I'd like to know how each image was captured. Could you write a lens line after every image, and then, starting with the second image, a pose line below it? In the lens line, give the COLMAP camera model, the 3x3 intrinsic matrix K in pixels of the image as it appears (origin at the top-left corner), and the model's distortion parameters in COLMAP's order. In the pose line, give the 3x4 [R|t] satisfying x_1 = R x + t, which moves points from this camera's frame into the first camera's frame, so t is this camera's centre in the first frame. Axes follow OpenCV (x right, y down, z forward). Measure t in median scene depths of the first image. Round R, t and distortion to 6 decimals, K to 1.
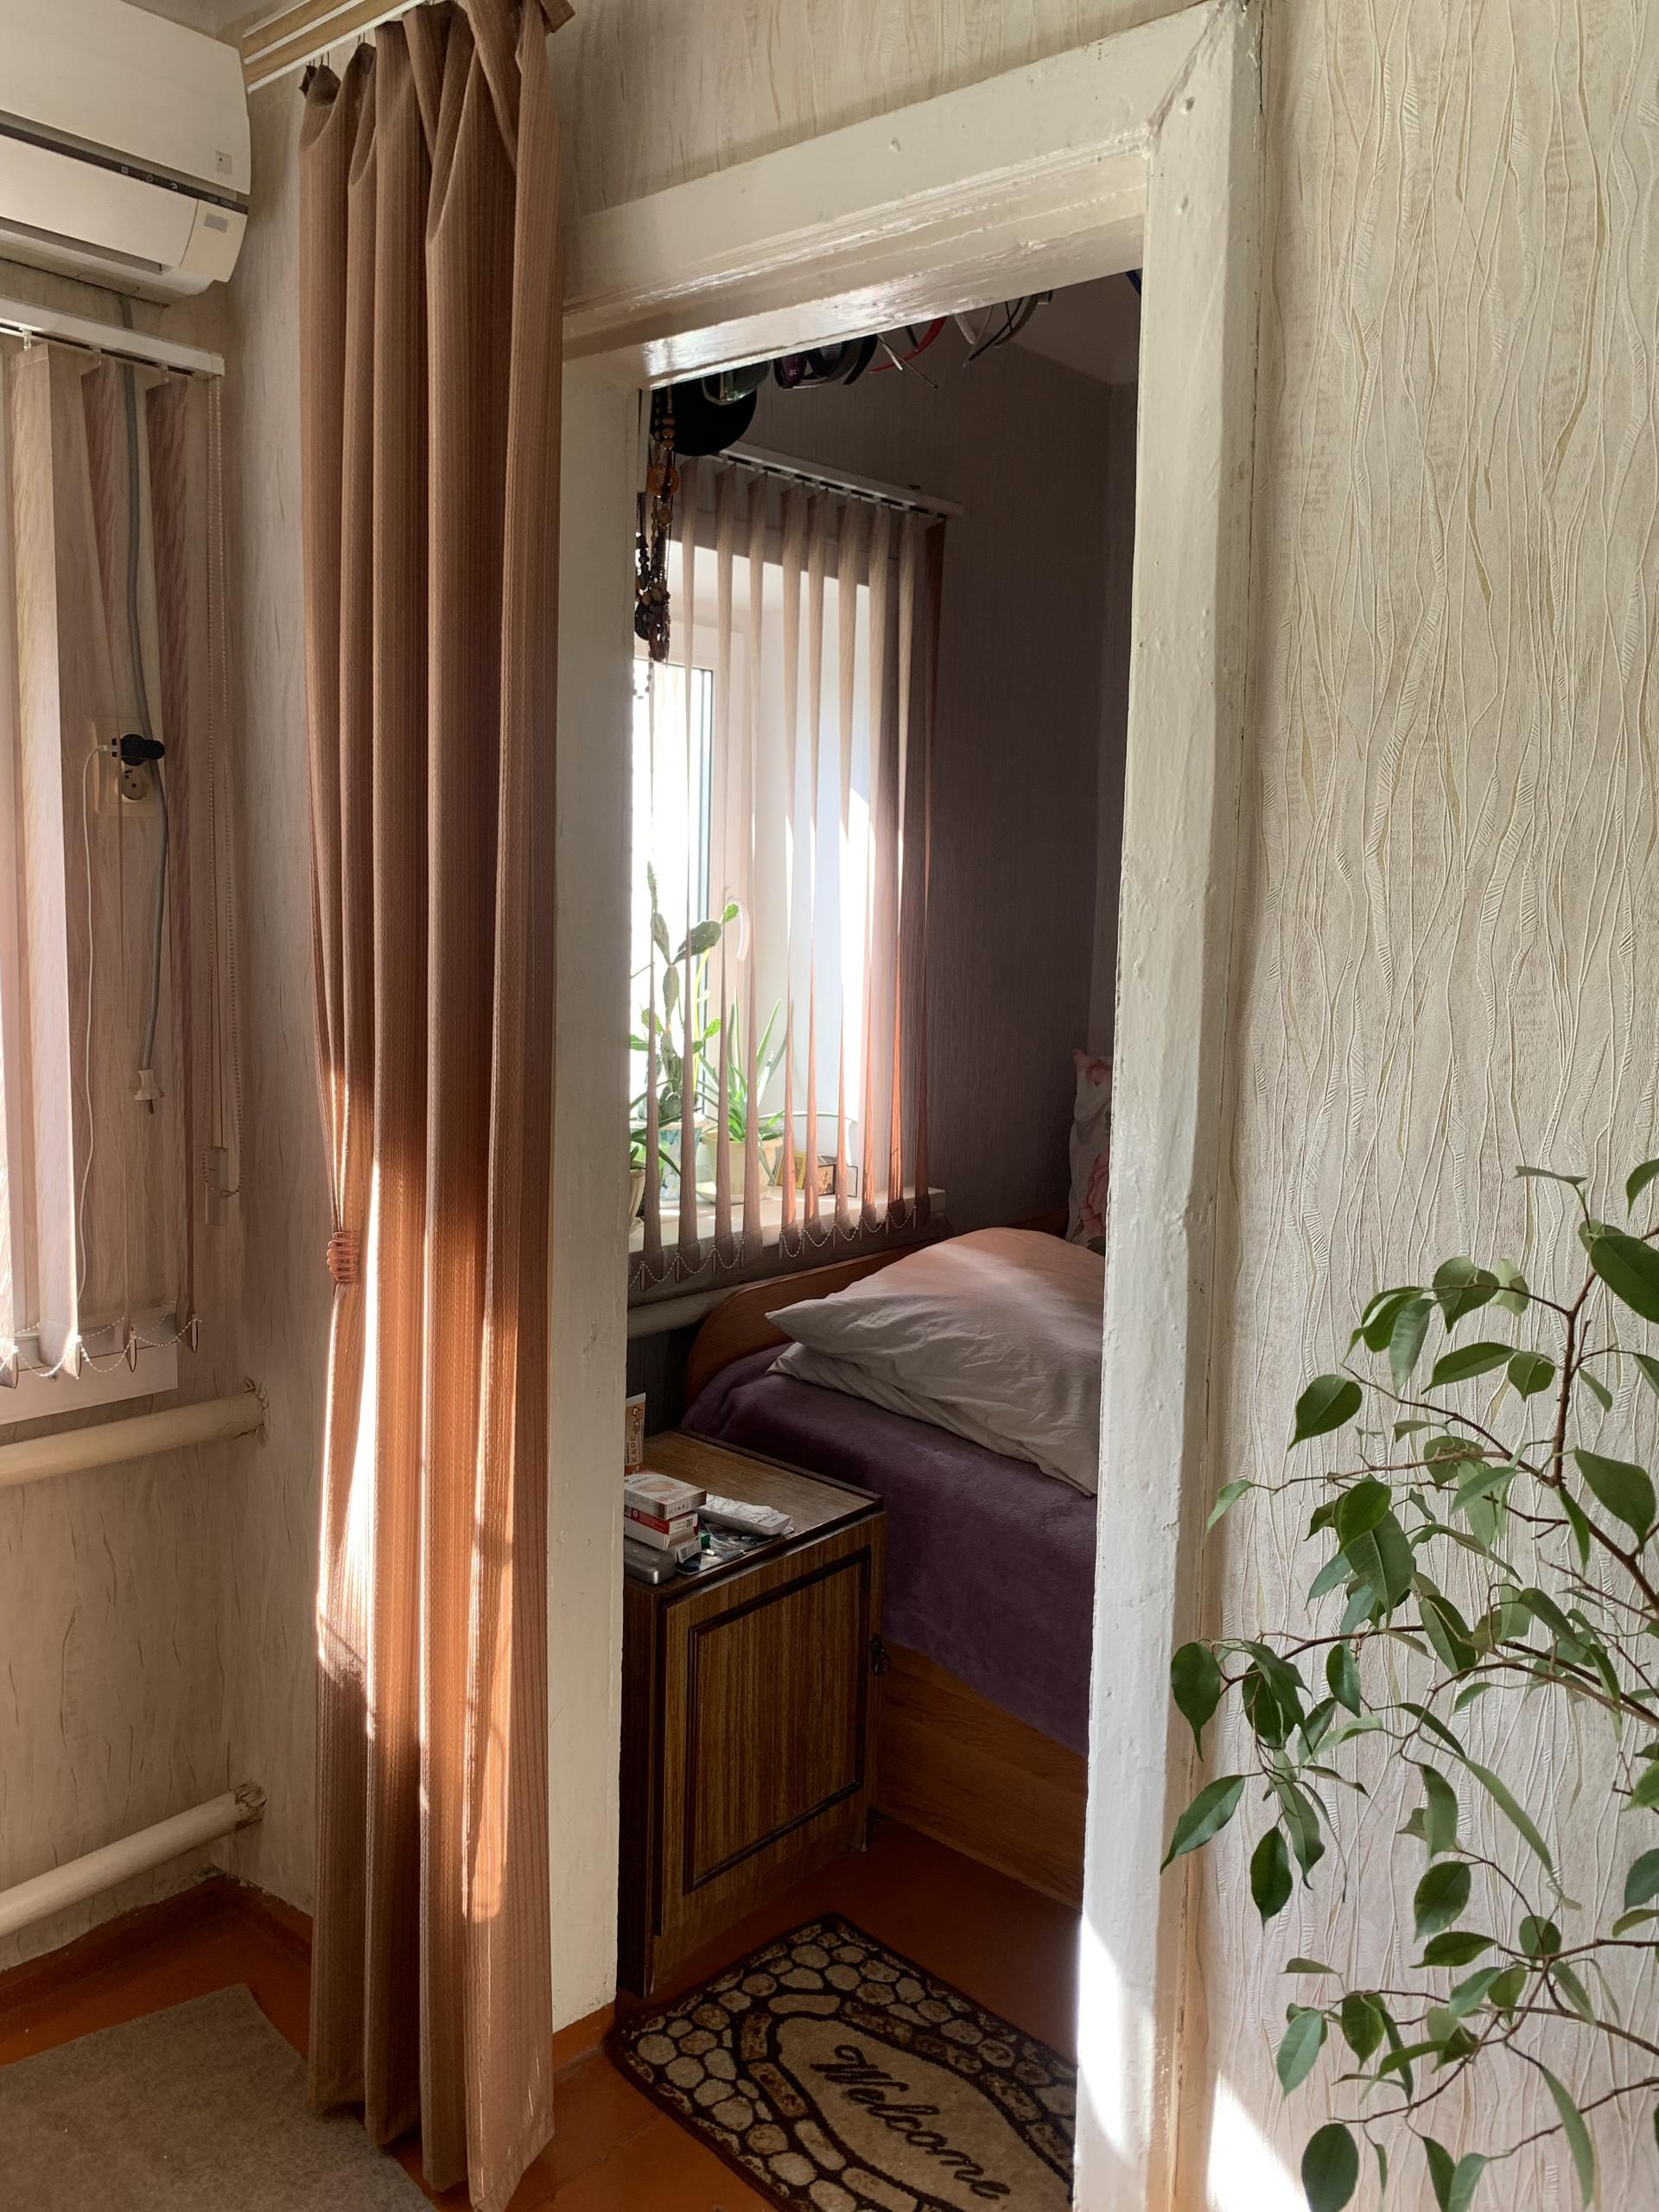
lens RADIAL K [[1684.1, 0, 826.6], [0, 1684.1, 1096.8], [0, 0, 1]] dist [0.015066, -0.016206]
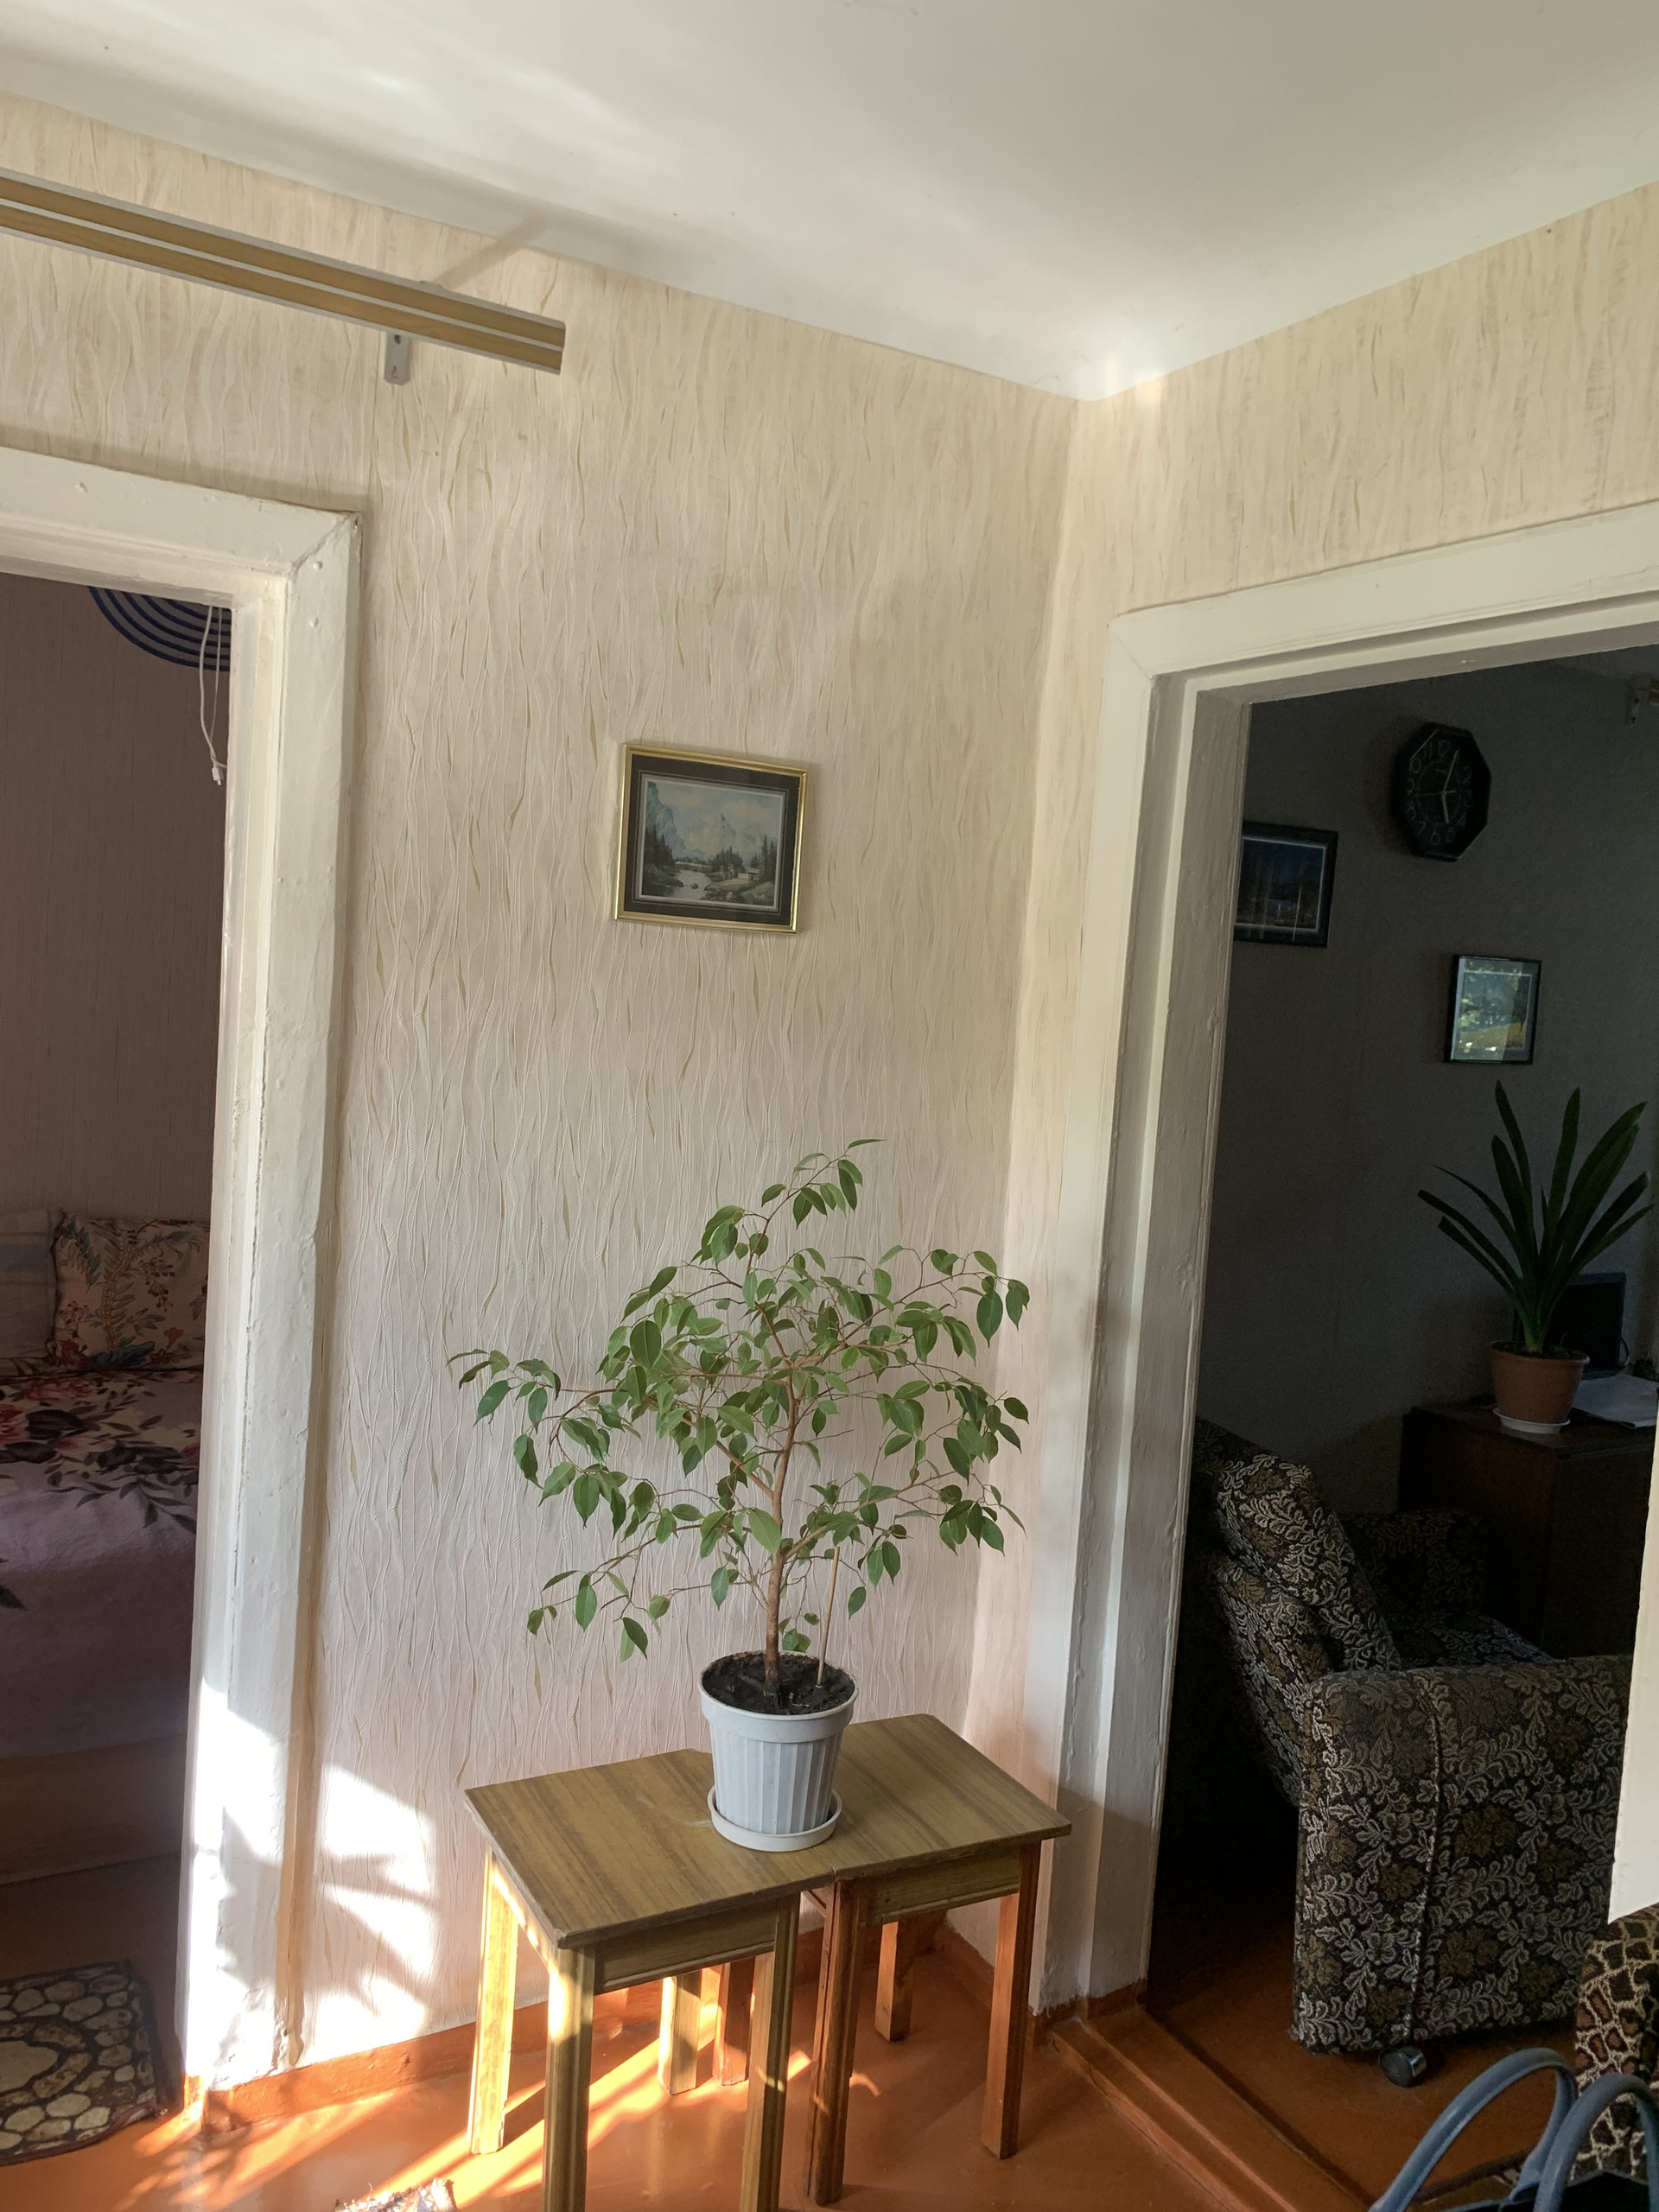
lens RADIAL K [[1684.1, 0, 827.6], [0, 1684.1, 1106.4], [0, 0, 1]] dist [0.015066, -0.016206]
pose [[0.309435, -0.073834, 0.948050, -1.230556], [0.057256, 0.996619, 0.058929, -0.127024], [-0.949195, 0.036047, 0.312616, 0.029331]]
